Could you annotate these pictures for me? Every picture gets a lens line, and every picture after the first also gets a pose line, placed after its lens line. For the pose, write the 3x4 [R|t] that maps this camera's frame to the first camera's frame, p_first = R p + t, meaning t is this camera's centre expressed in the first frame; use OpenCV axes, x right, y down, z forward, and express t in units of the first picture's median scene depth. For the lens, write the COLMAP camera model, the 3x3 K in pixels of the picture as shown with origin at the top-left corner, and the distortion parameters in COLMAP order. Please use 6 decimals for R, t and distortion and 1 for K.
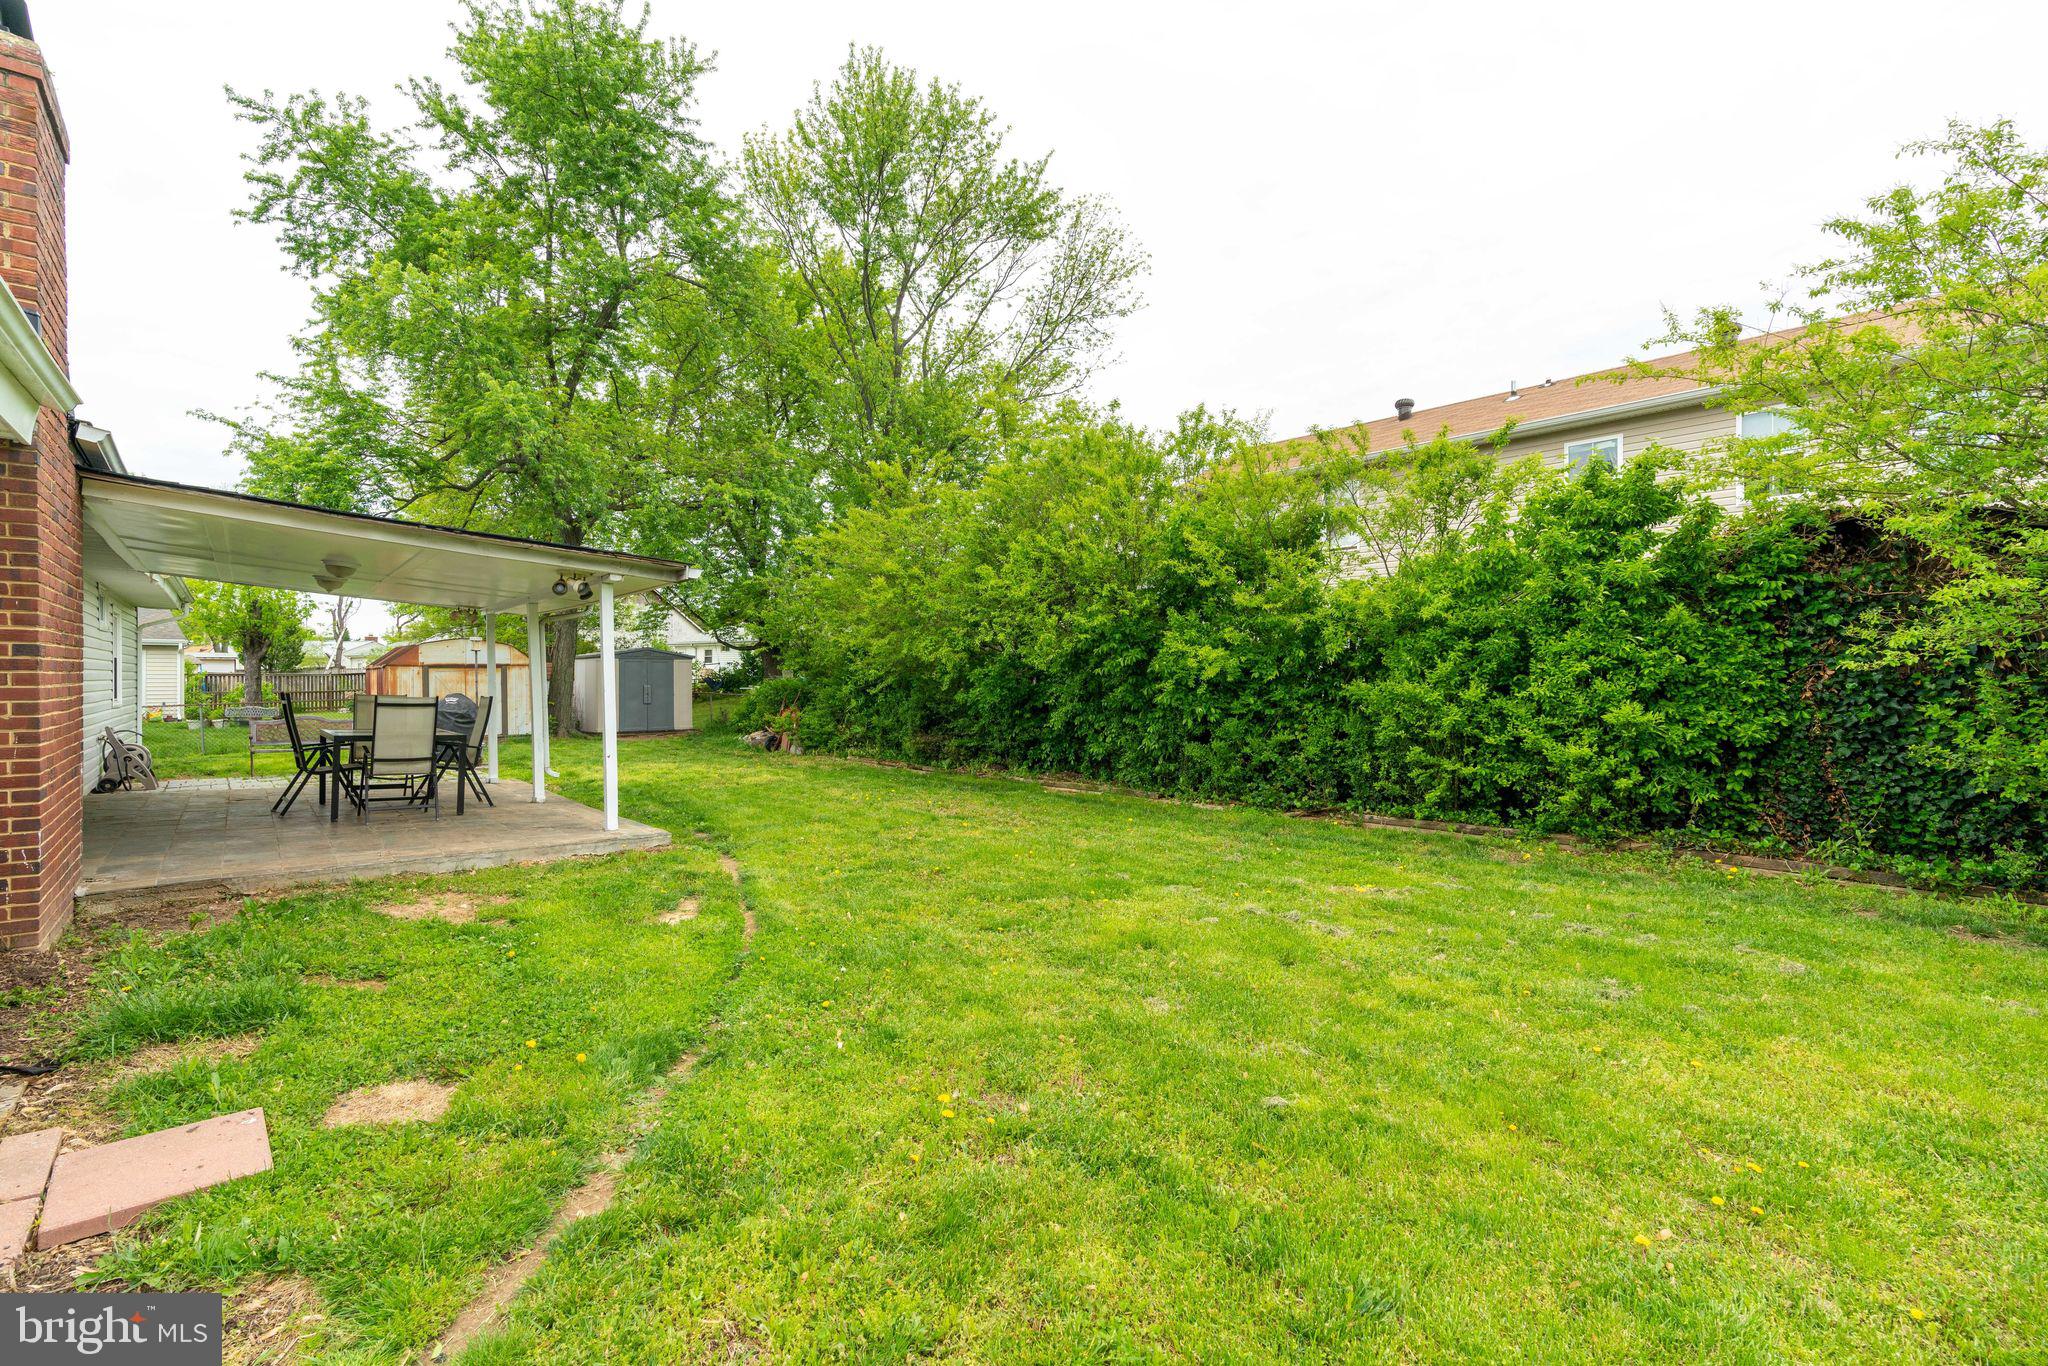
lens RADIAL K [[901.6, 0, 1013.7], [0, 901.6, 661.3], [0, 0, 1]] dist [0.000704, 0.000385]
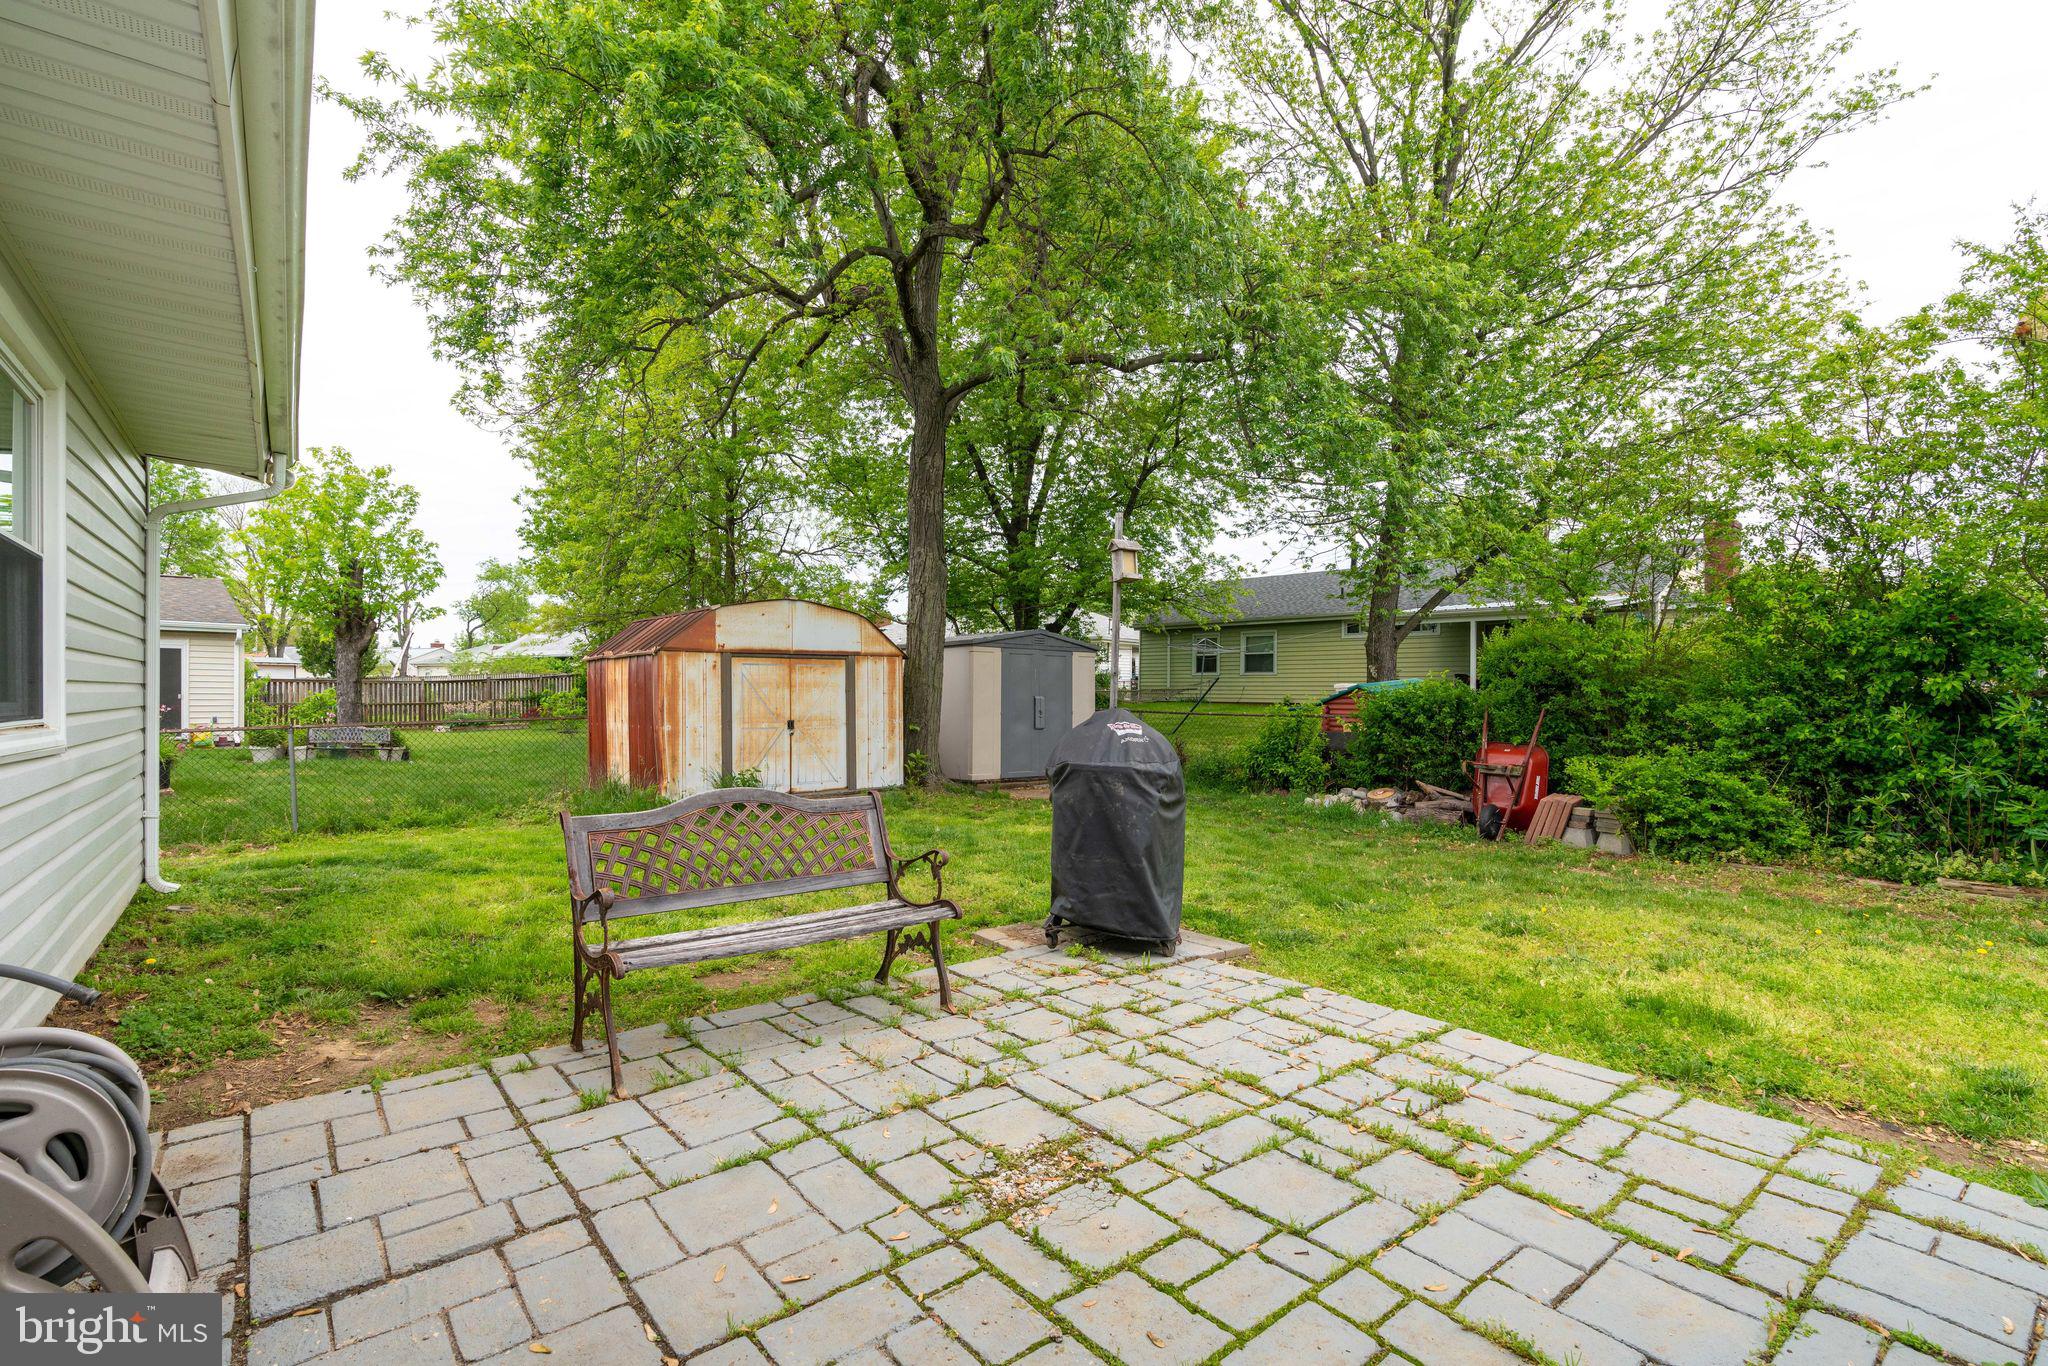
lens RADIAL K [[922.5, 0, 1024.0], [0, 922.5, 683.0], [0, 0, 1]] dist [0.001417, 0.000540]
pose [[0.999378, 0.006222, -0.034711, -0.341264], [-0.006043, 0.999968, 0.005258, 0.013391], [0.034743, -0.005045, 0.999384, 0.360994]]
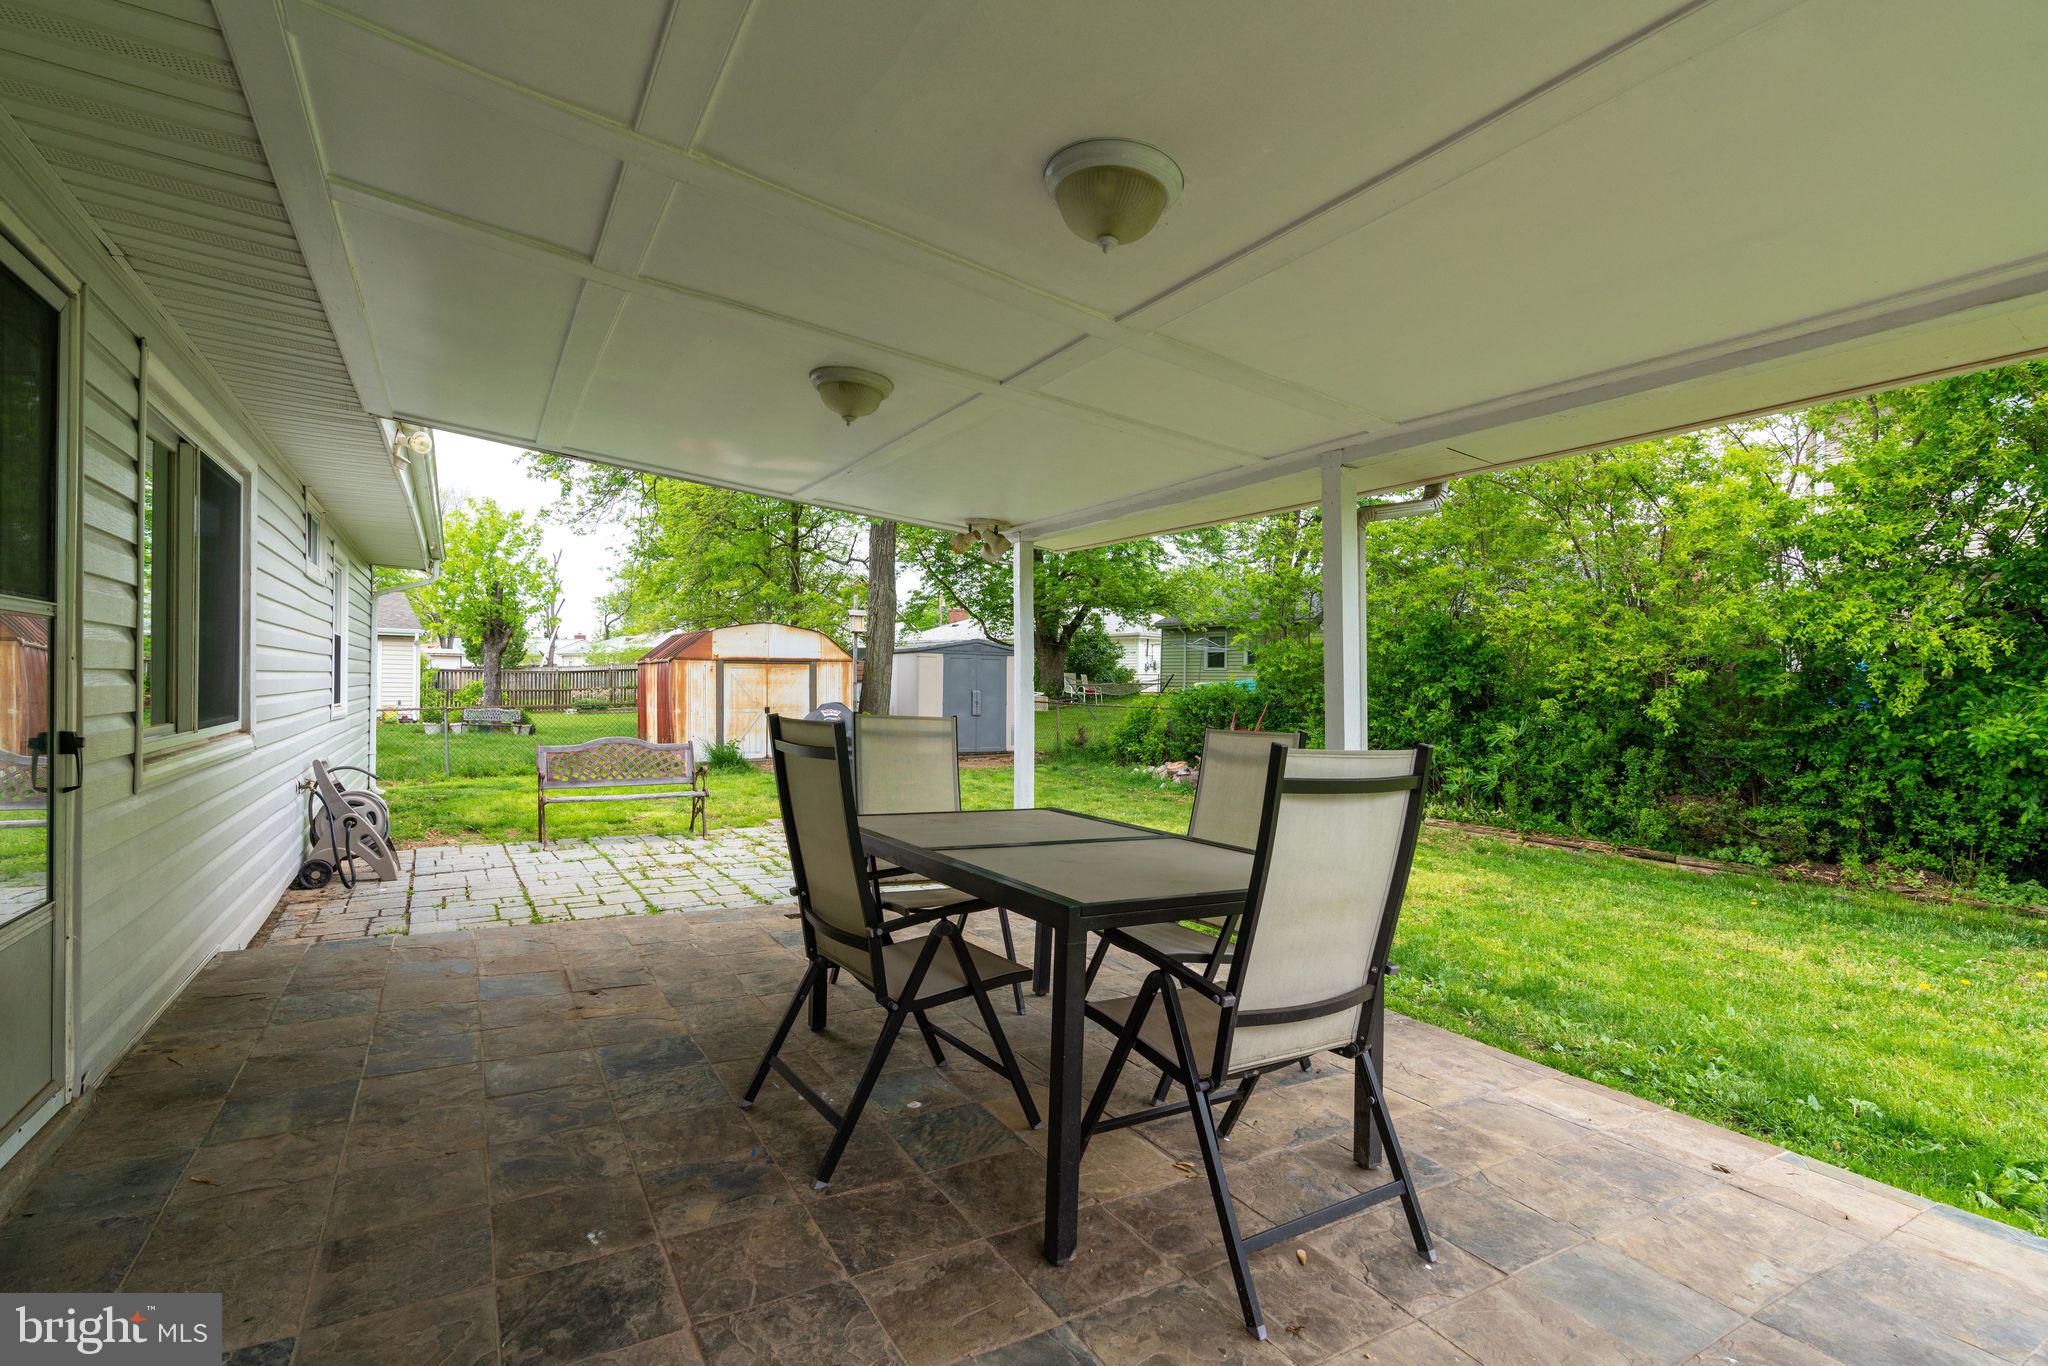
lens RADIAL K [[931.6, 0, 1029.8], [0, 931.6, 665.0], [0, 0, 1]] dist [-0.000988, -0.000144]
pose [[0.987561, 0.010362, -0.156894, -0.209678], [-0.010649, 0.999943, -0.000989, 0.005390], [0.156875, 0.002648, 0.987615, 0.217836]]
